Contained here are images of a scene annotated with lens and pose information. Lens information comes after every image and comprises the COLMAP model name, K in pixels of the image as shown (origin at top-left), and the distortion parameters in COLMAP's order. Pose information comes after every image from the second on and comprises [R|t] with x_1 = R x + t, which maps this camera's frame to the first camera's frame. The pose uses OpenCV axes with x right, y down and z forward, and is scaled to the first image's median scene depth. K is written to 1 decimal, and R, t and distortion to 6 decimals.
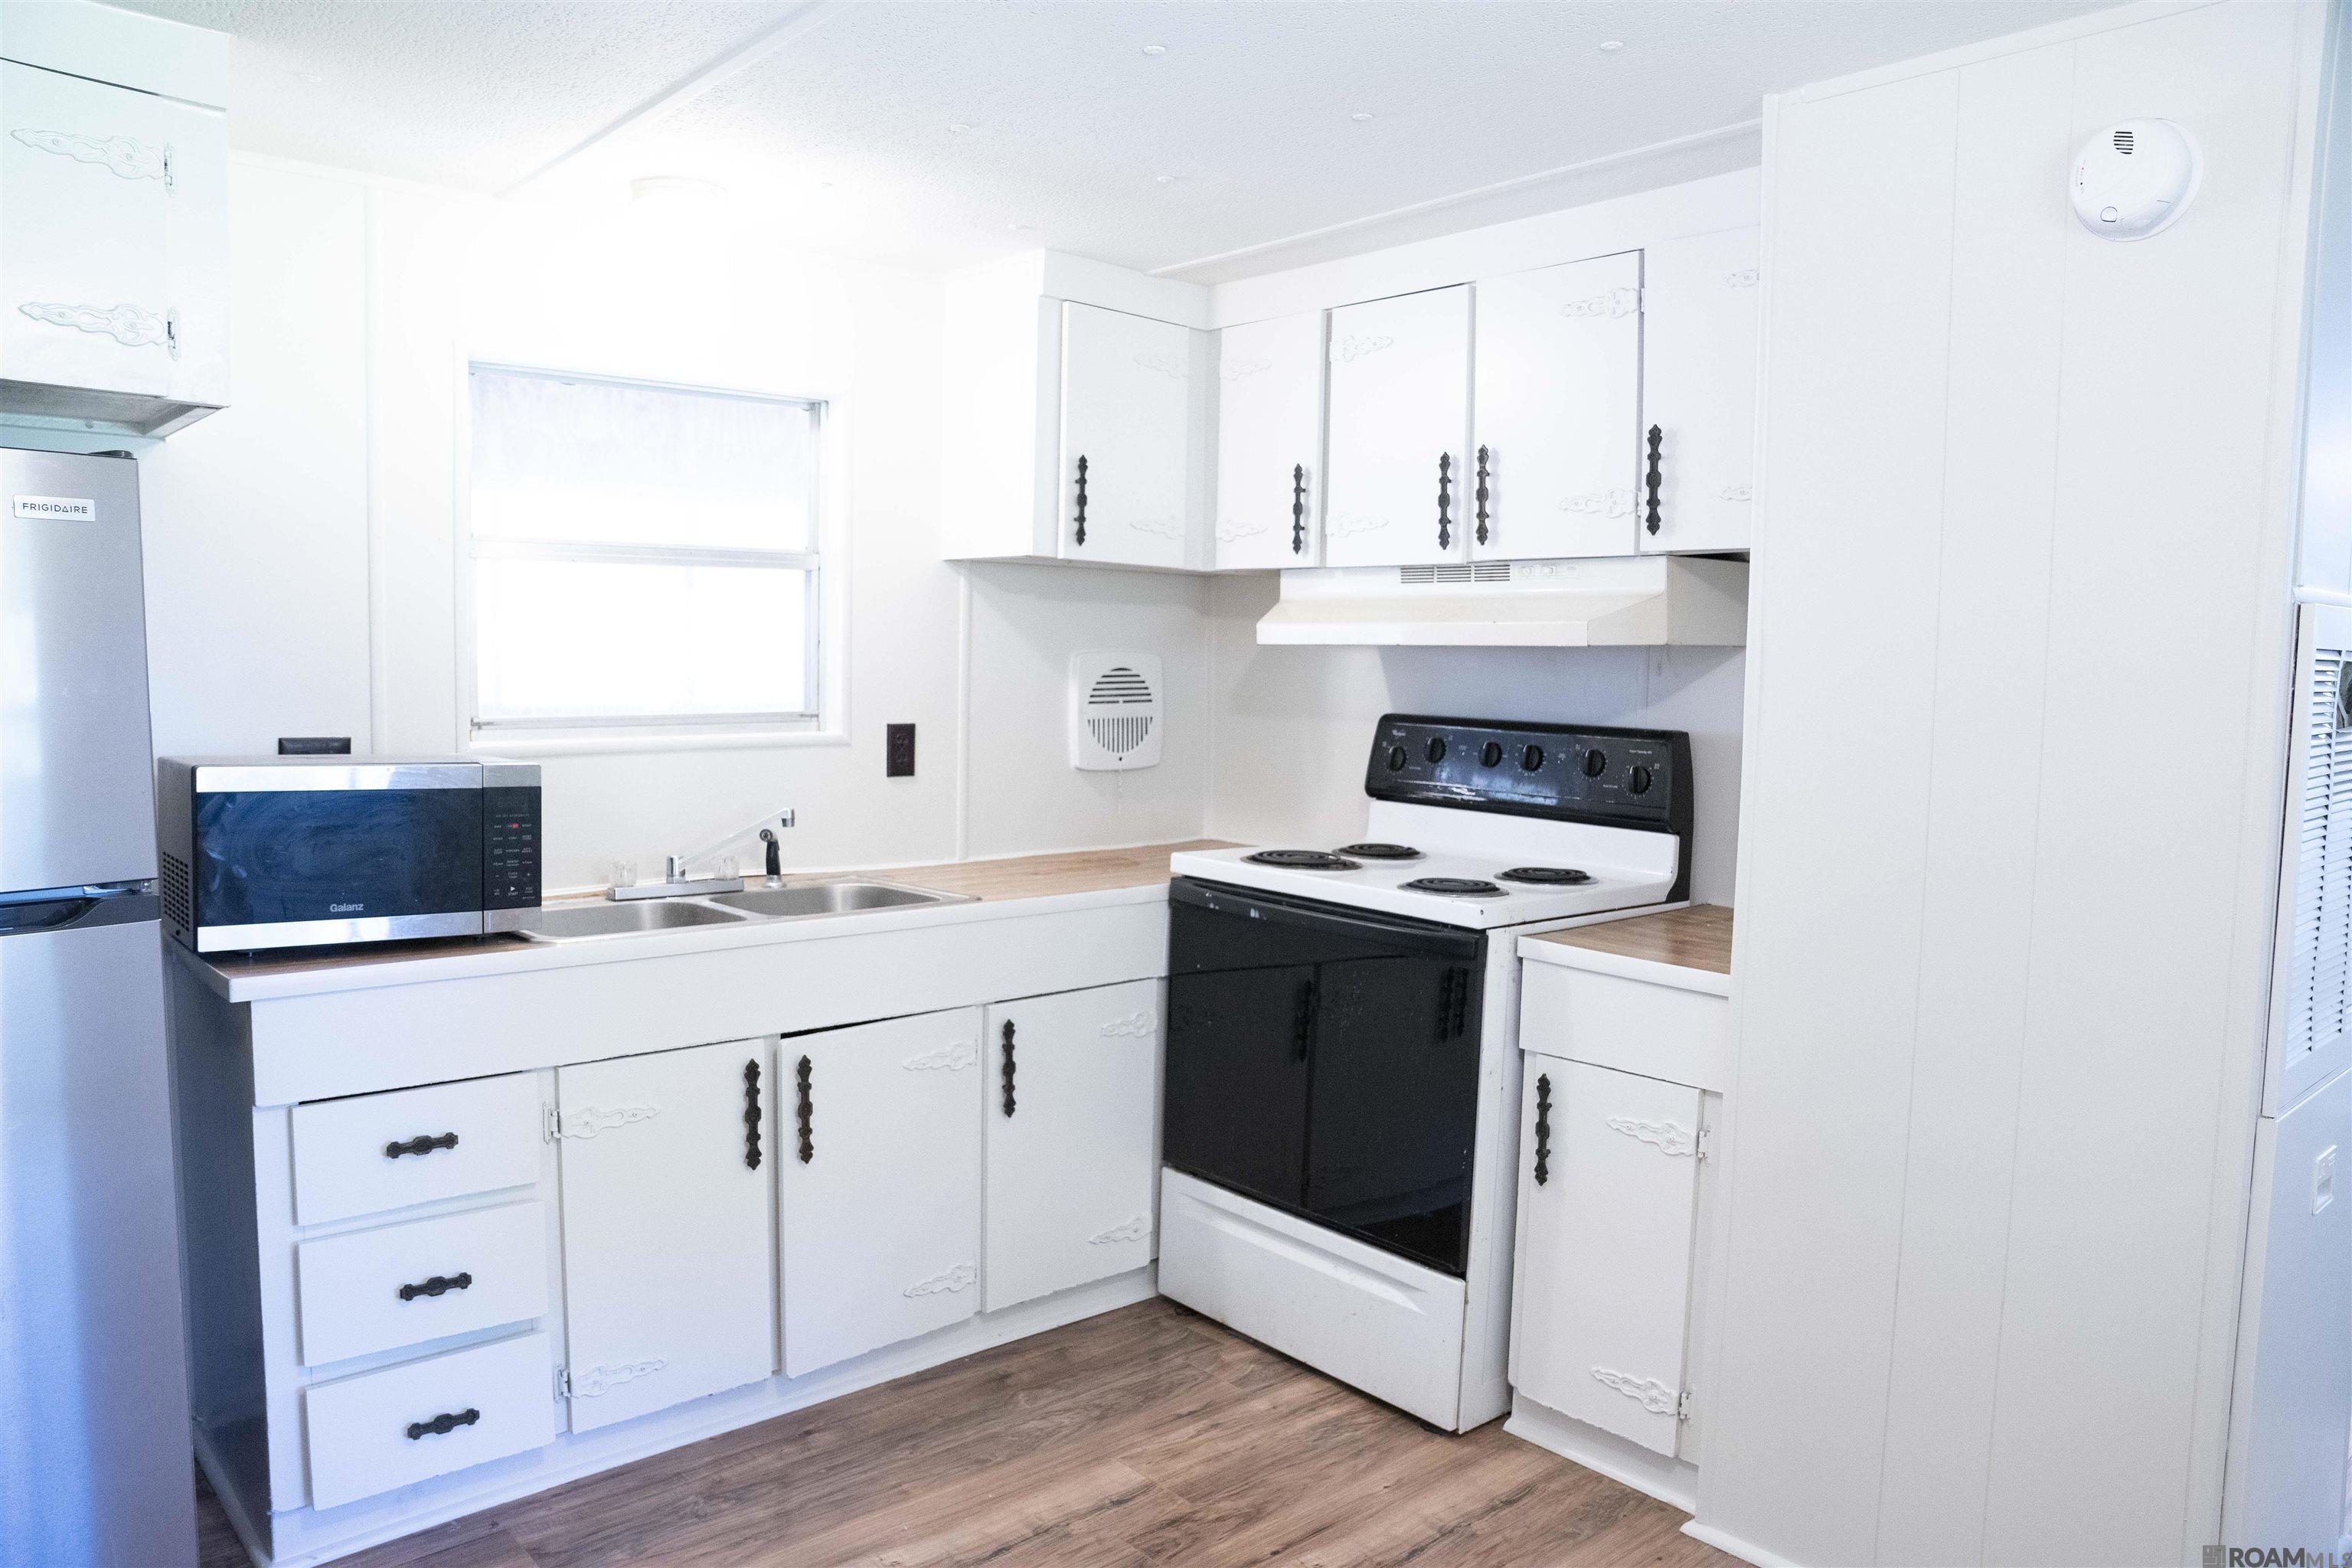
lens RADIAL K [[1613.9, 0, 1176.0], [0, 1613.9, 784.0], [0, 0, 1]] dist [-0.135587, 0.098580]
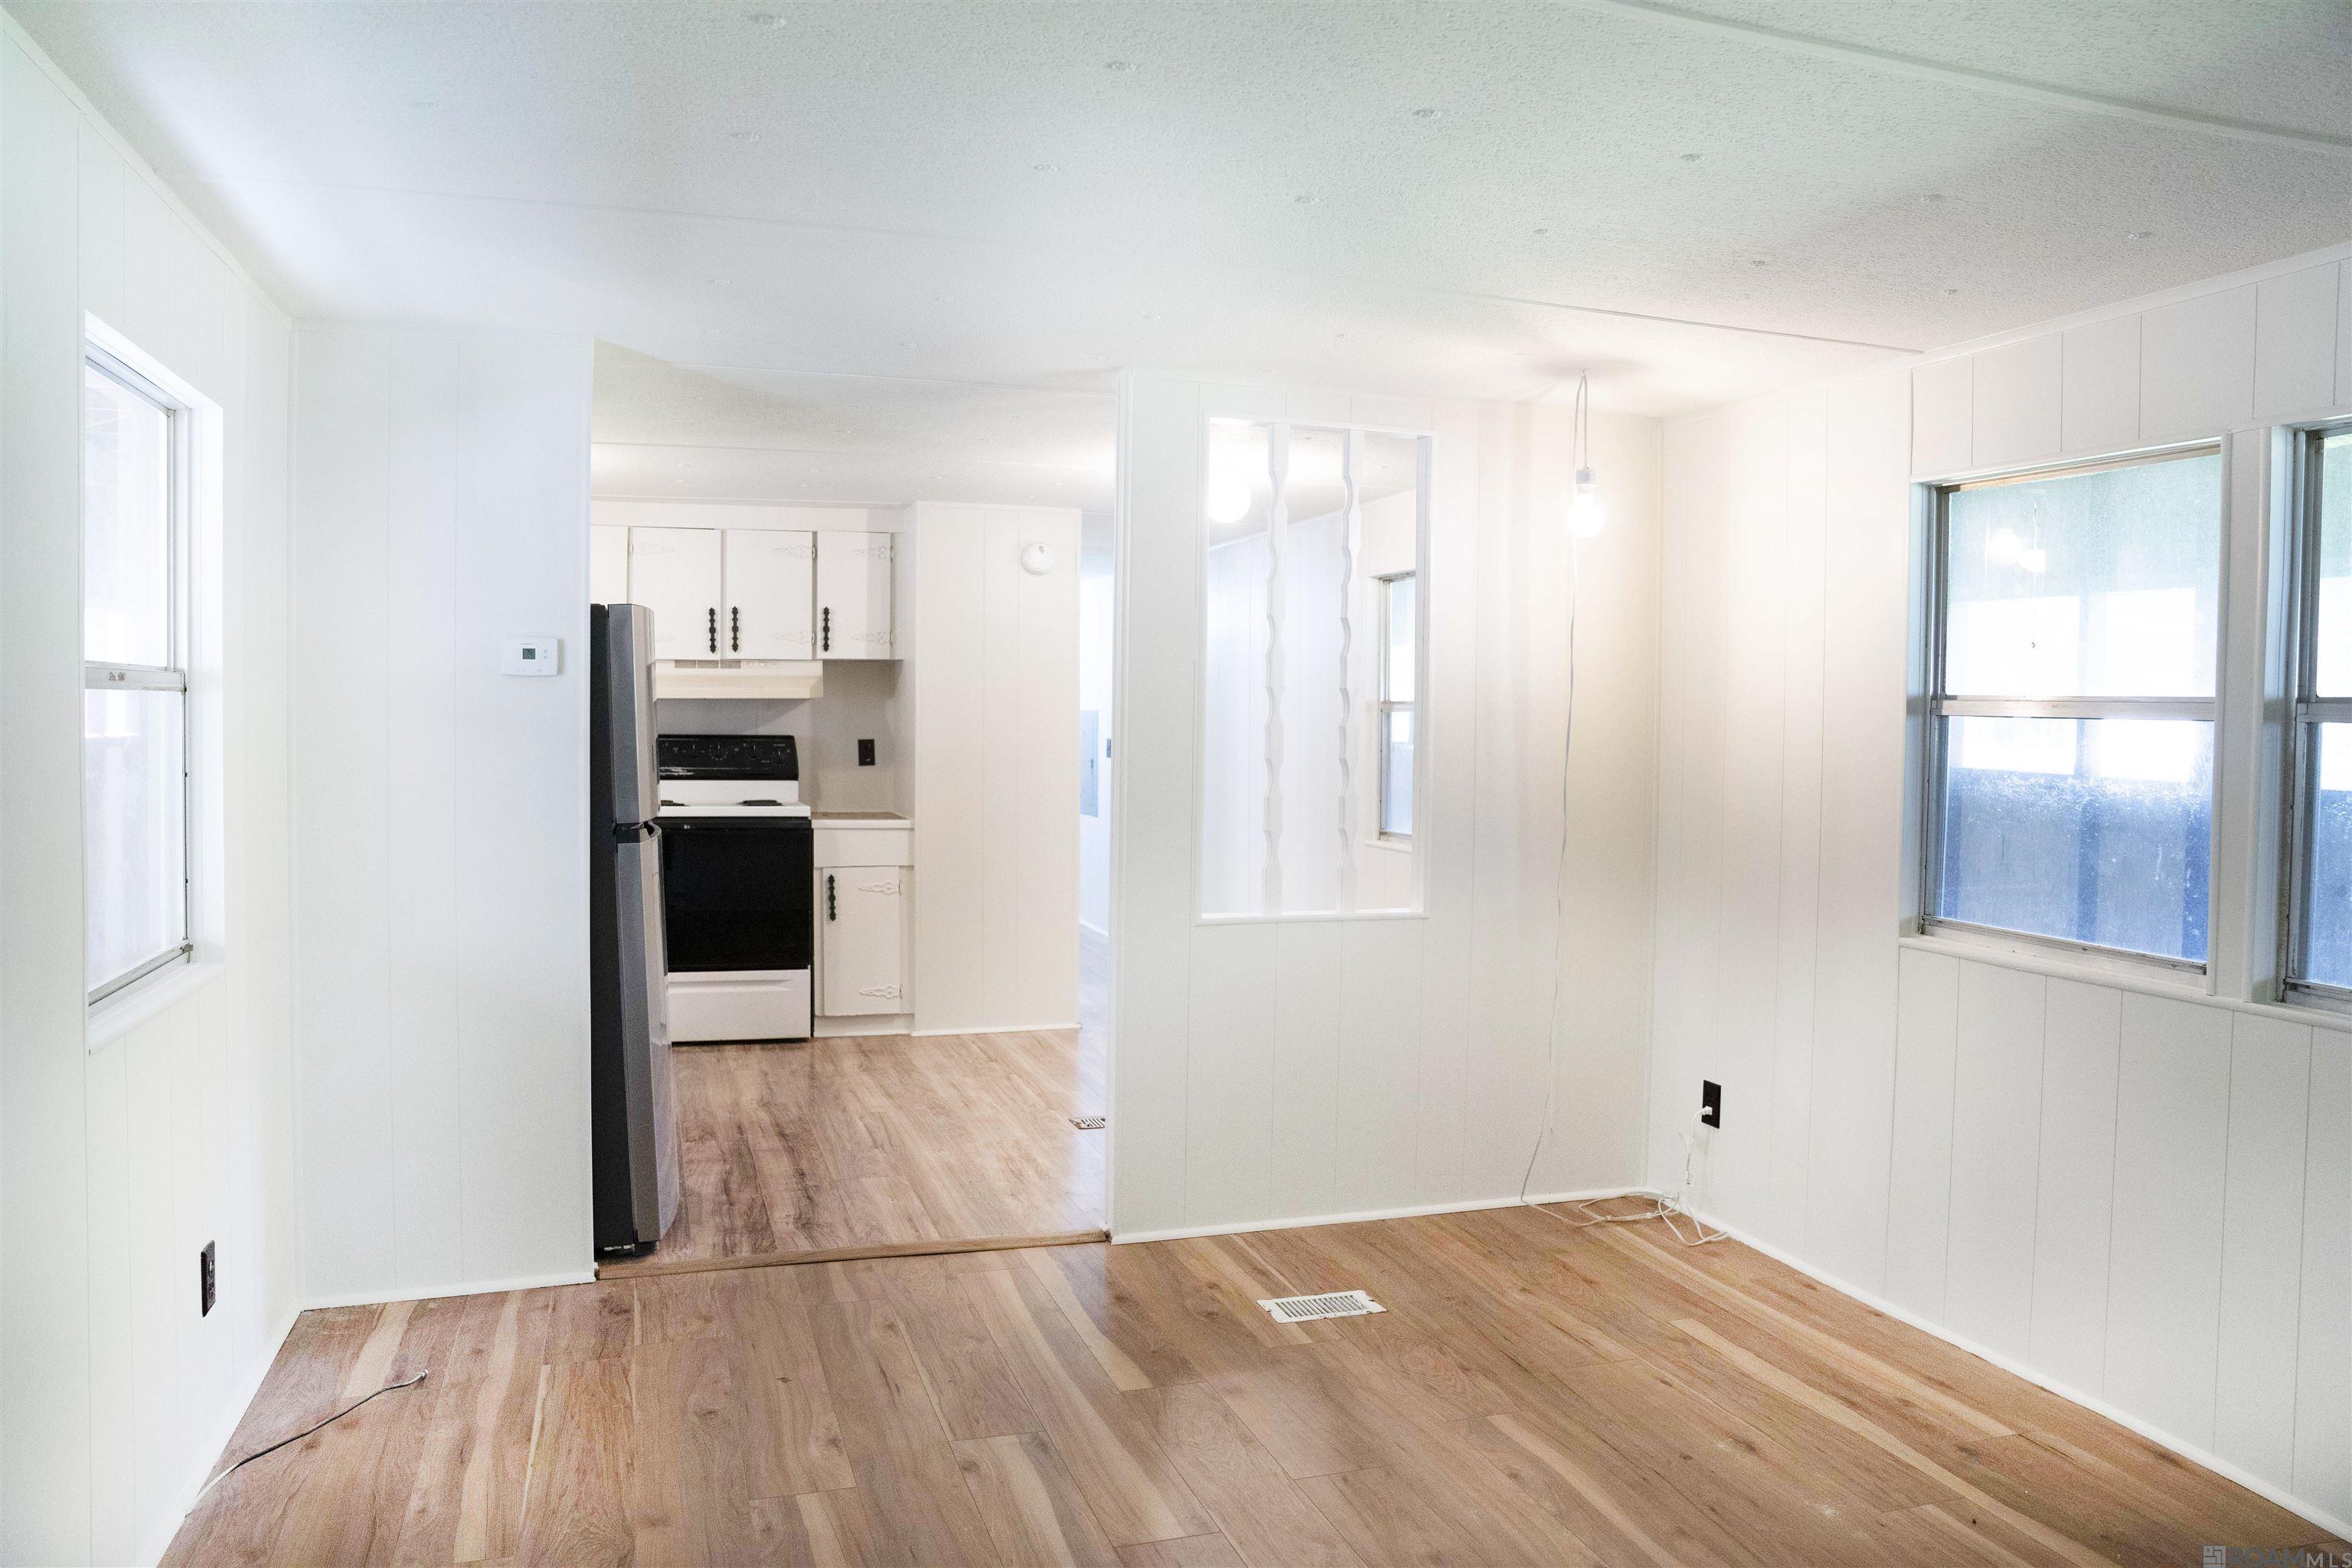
lens RADIAL K [[1613.9, 0, 1176.0], [0, 1613.9, 784.0], [0, 0, 1]] dist [-0.135587, 0.098580]
pose [[0.389335, -0.049584, 0.919761, -1.607409], [0.076858, 0.996817, 0.021204, 0.029846], [-0.917884, 0.062435, 0.391906, -0.395528]]
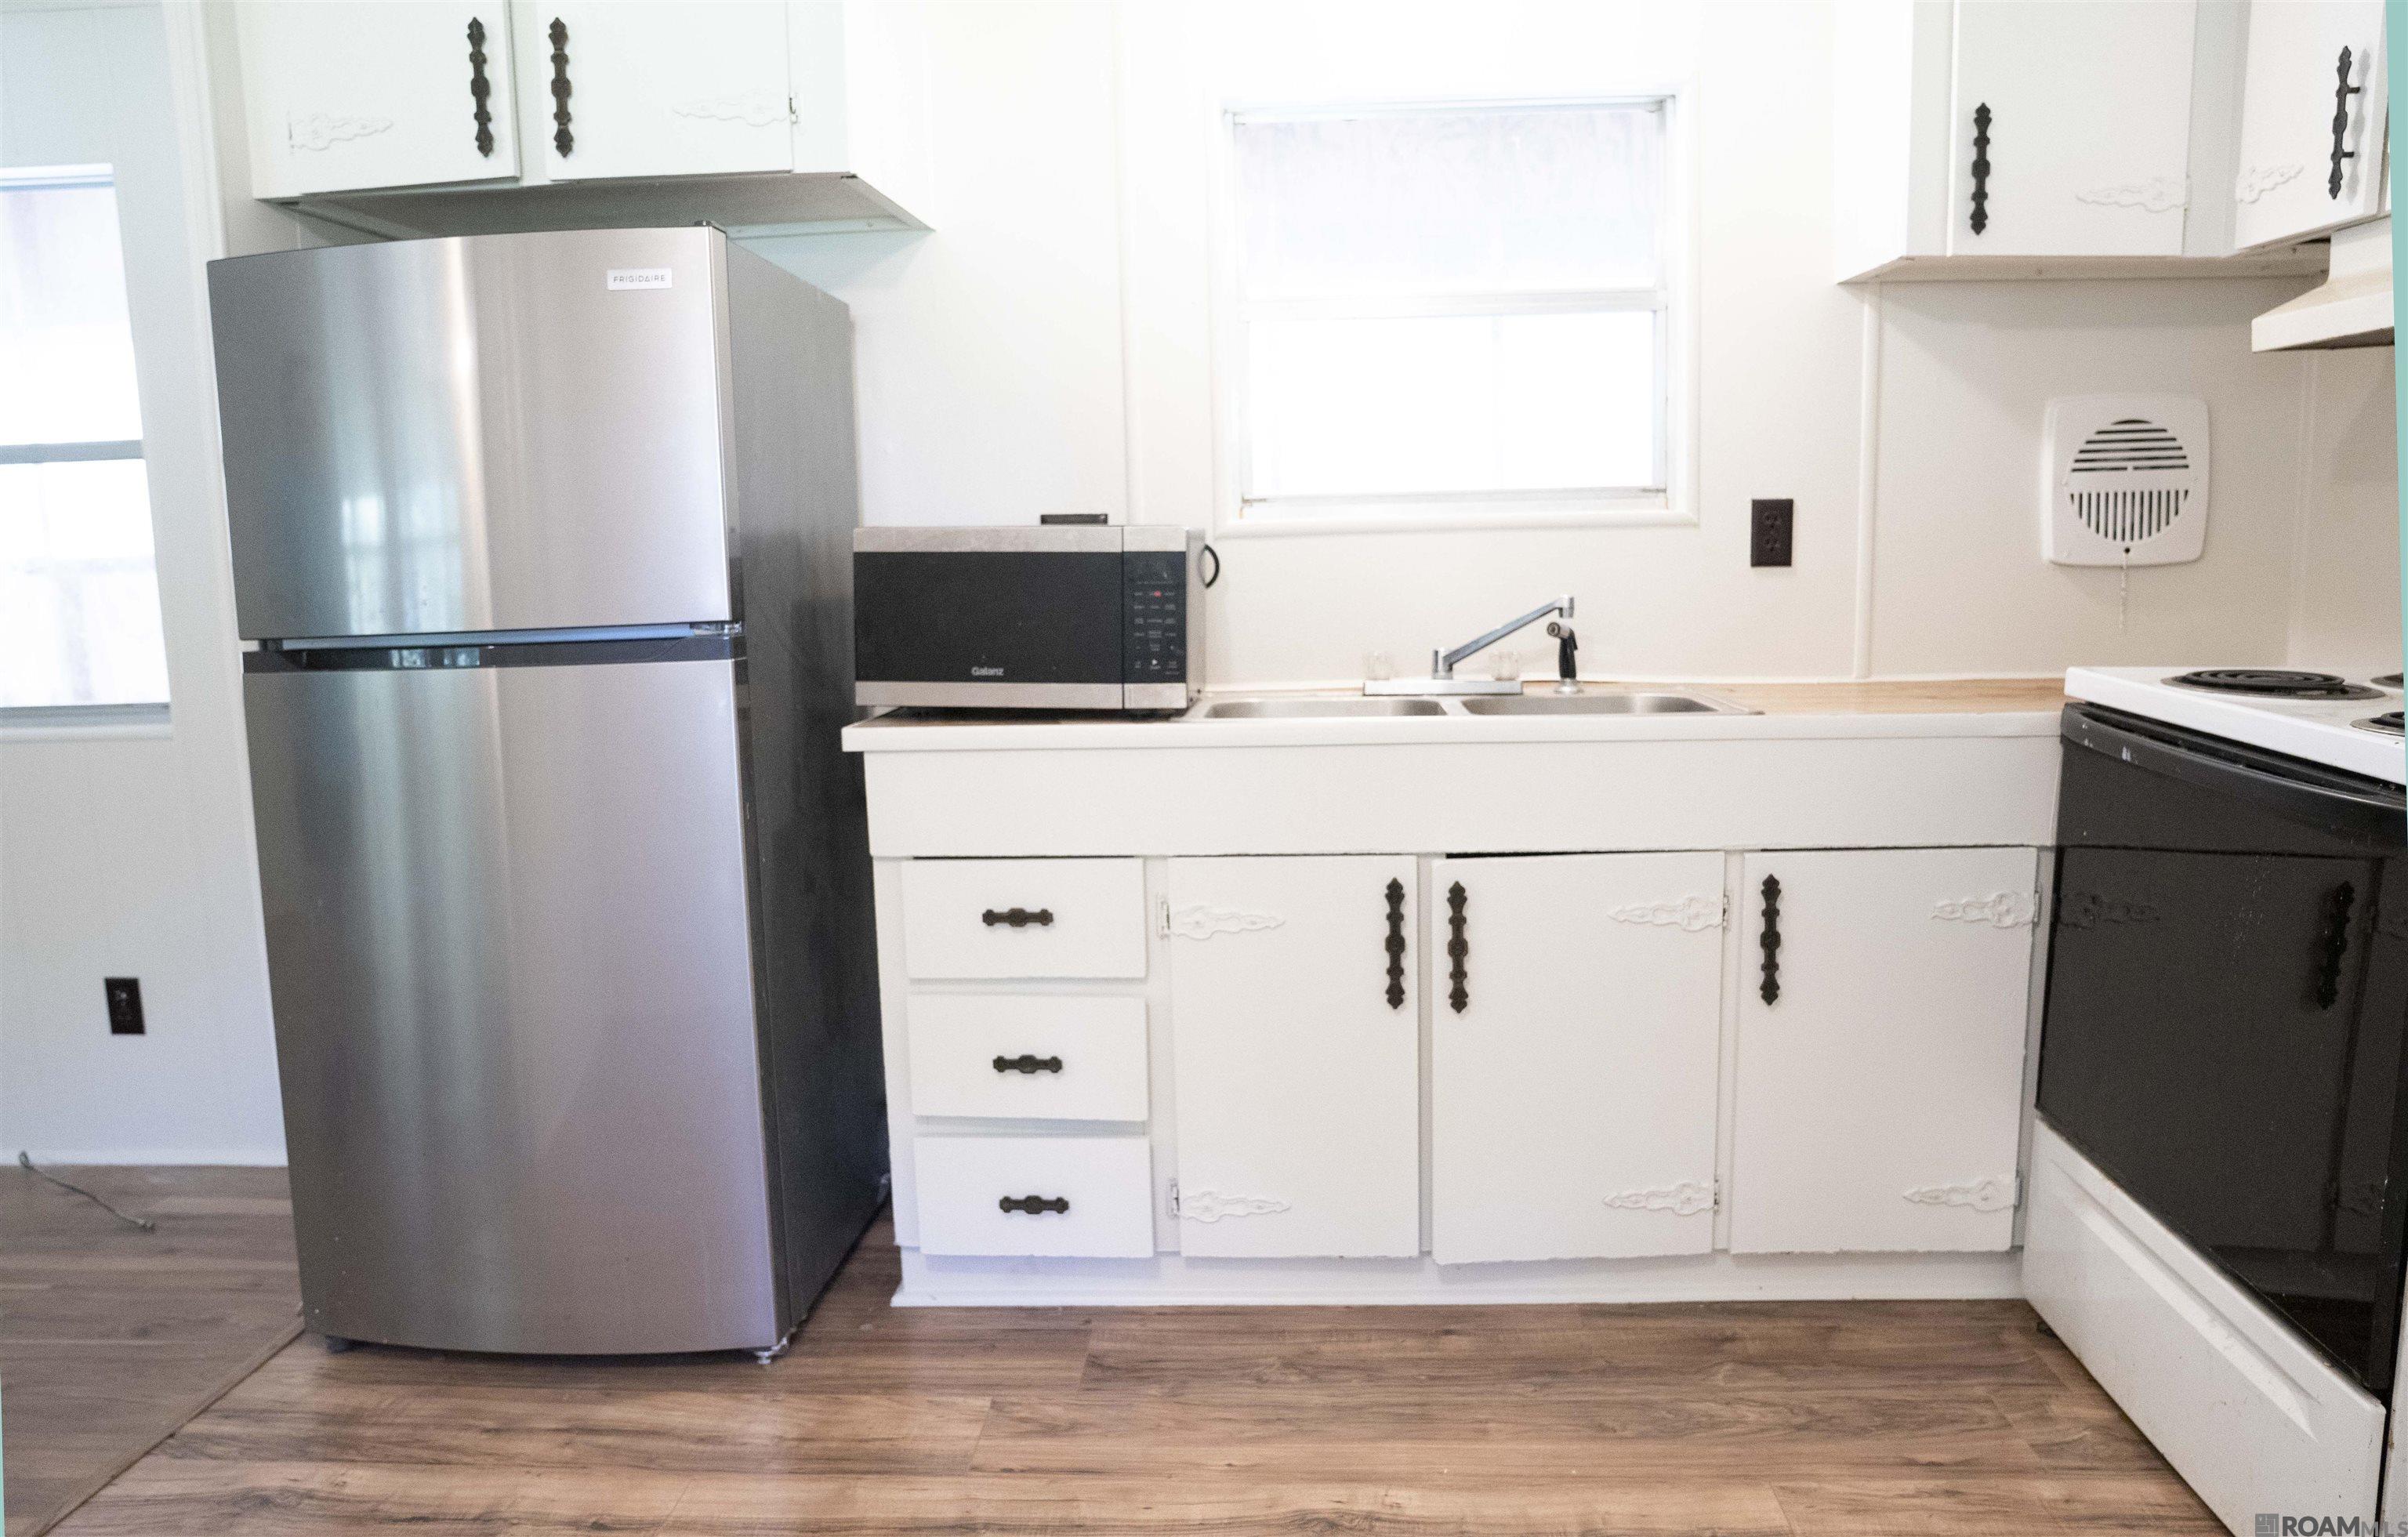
lens RADIAL K [[1697.0, 0, 1204.0], [0, 1697.0, 768.5], [0, 0, 1]] dist [-0.133541, 0.106122]
pose [[0.705673, 0.071239, -0.704947, 0.260330], [-0.021139, 0.996607, 0.079552, 0.041758], [0.708222, -0.041235, 0.704785, 0.272229]]
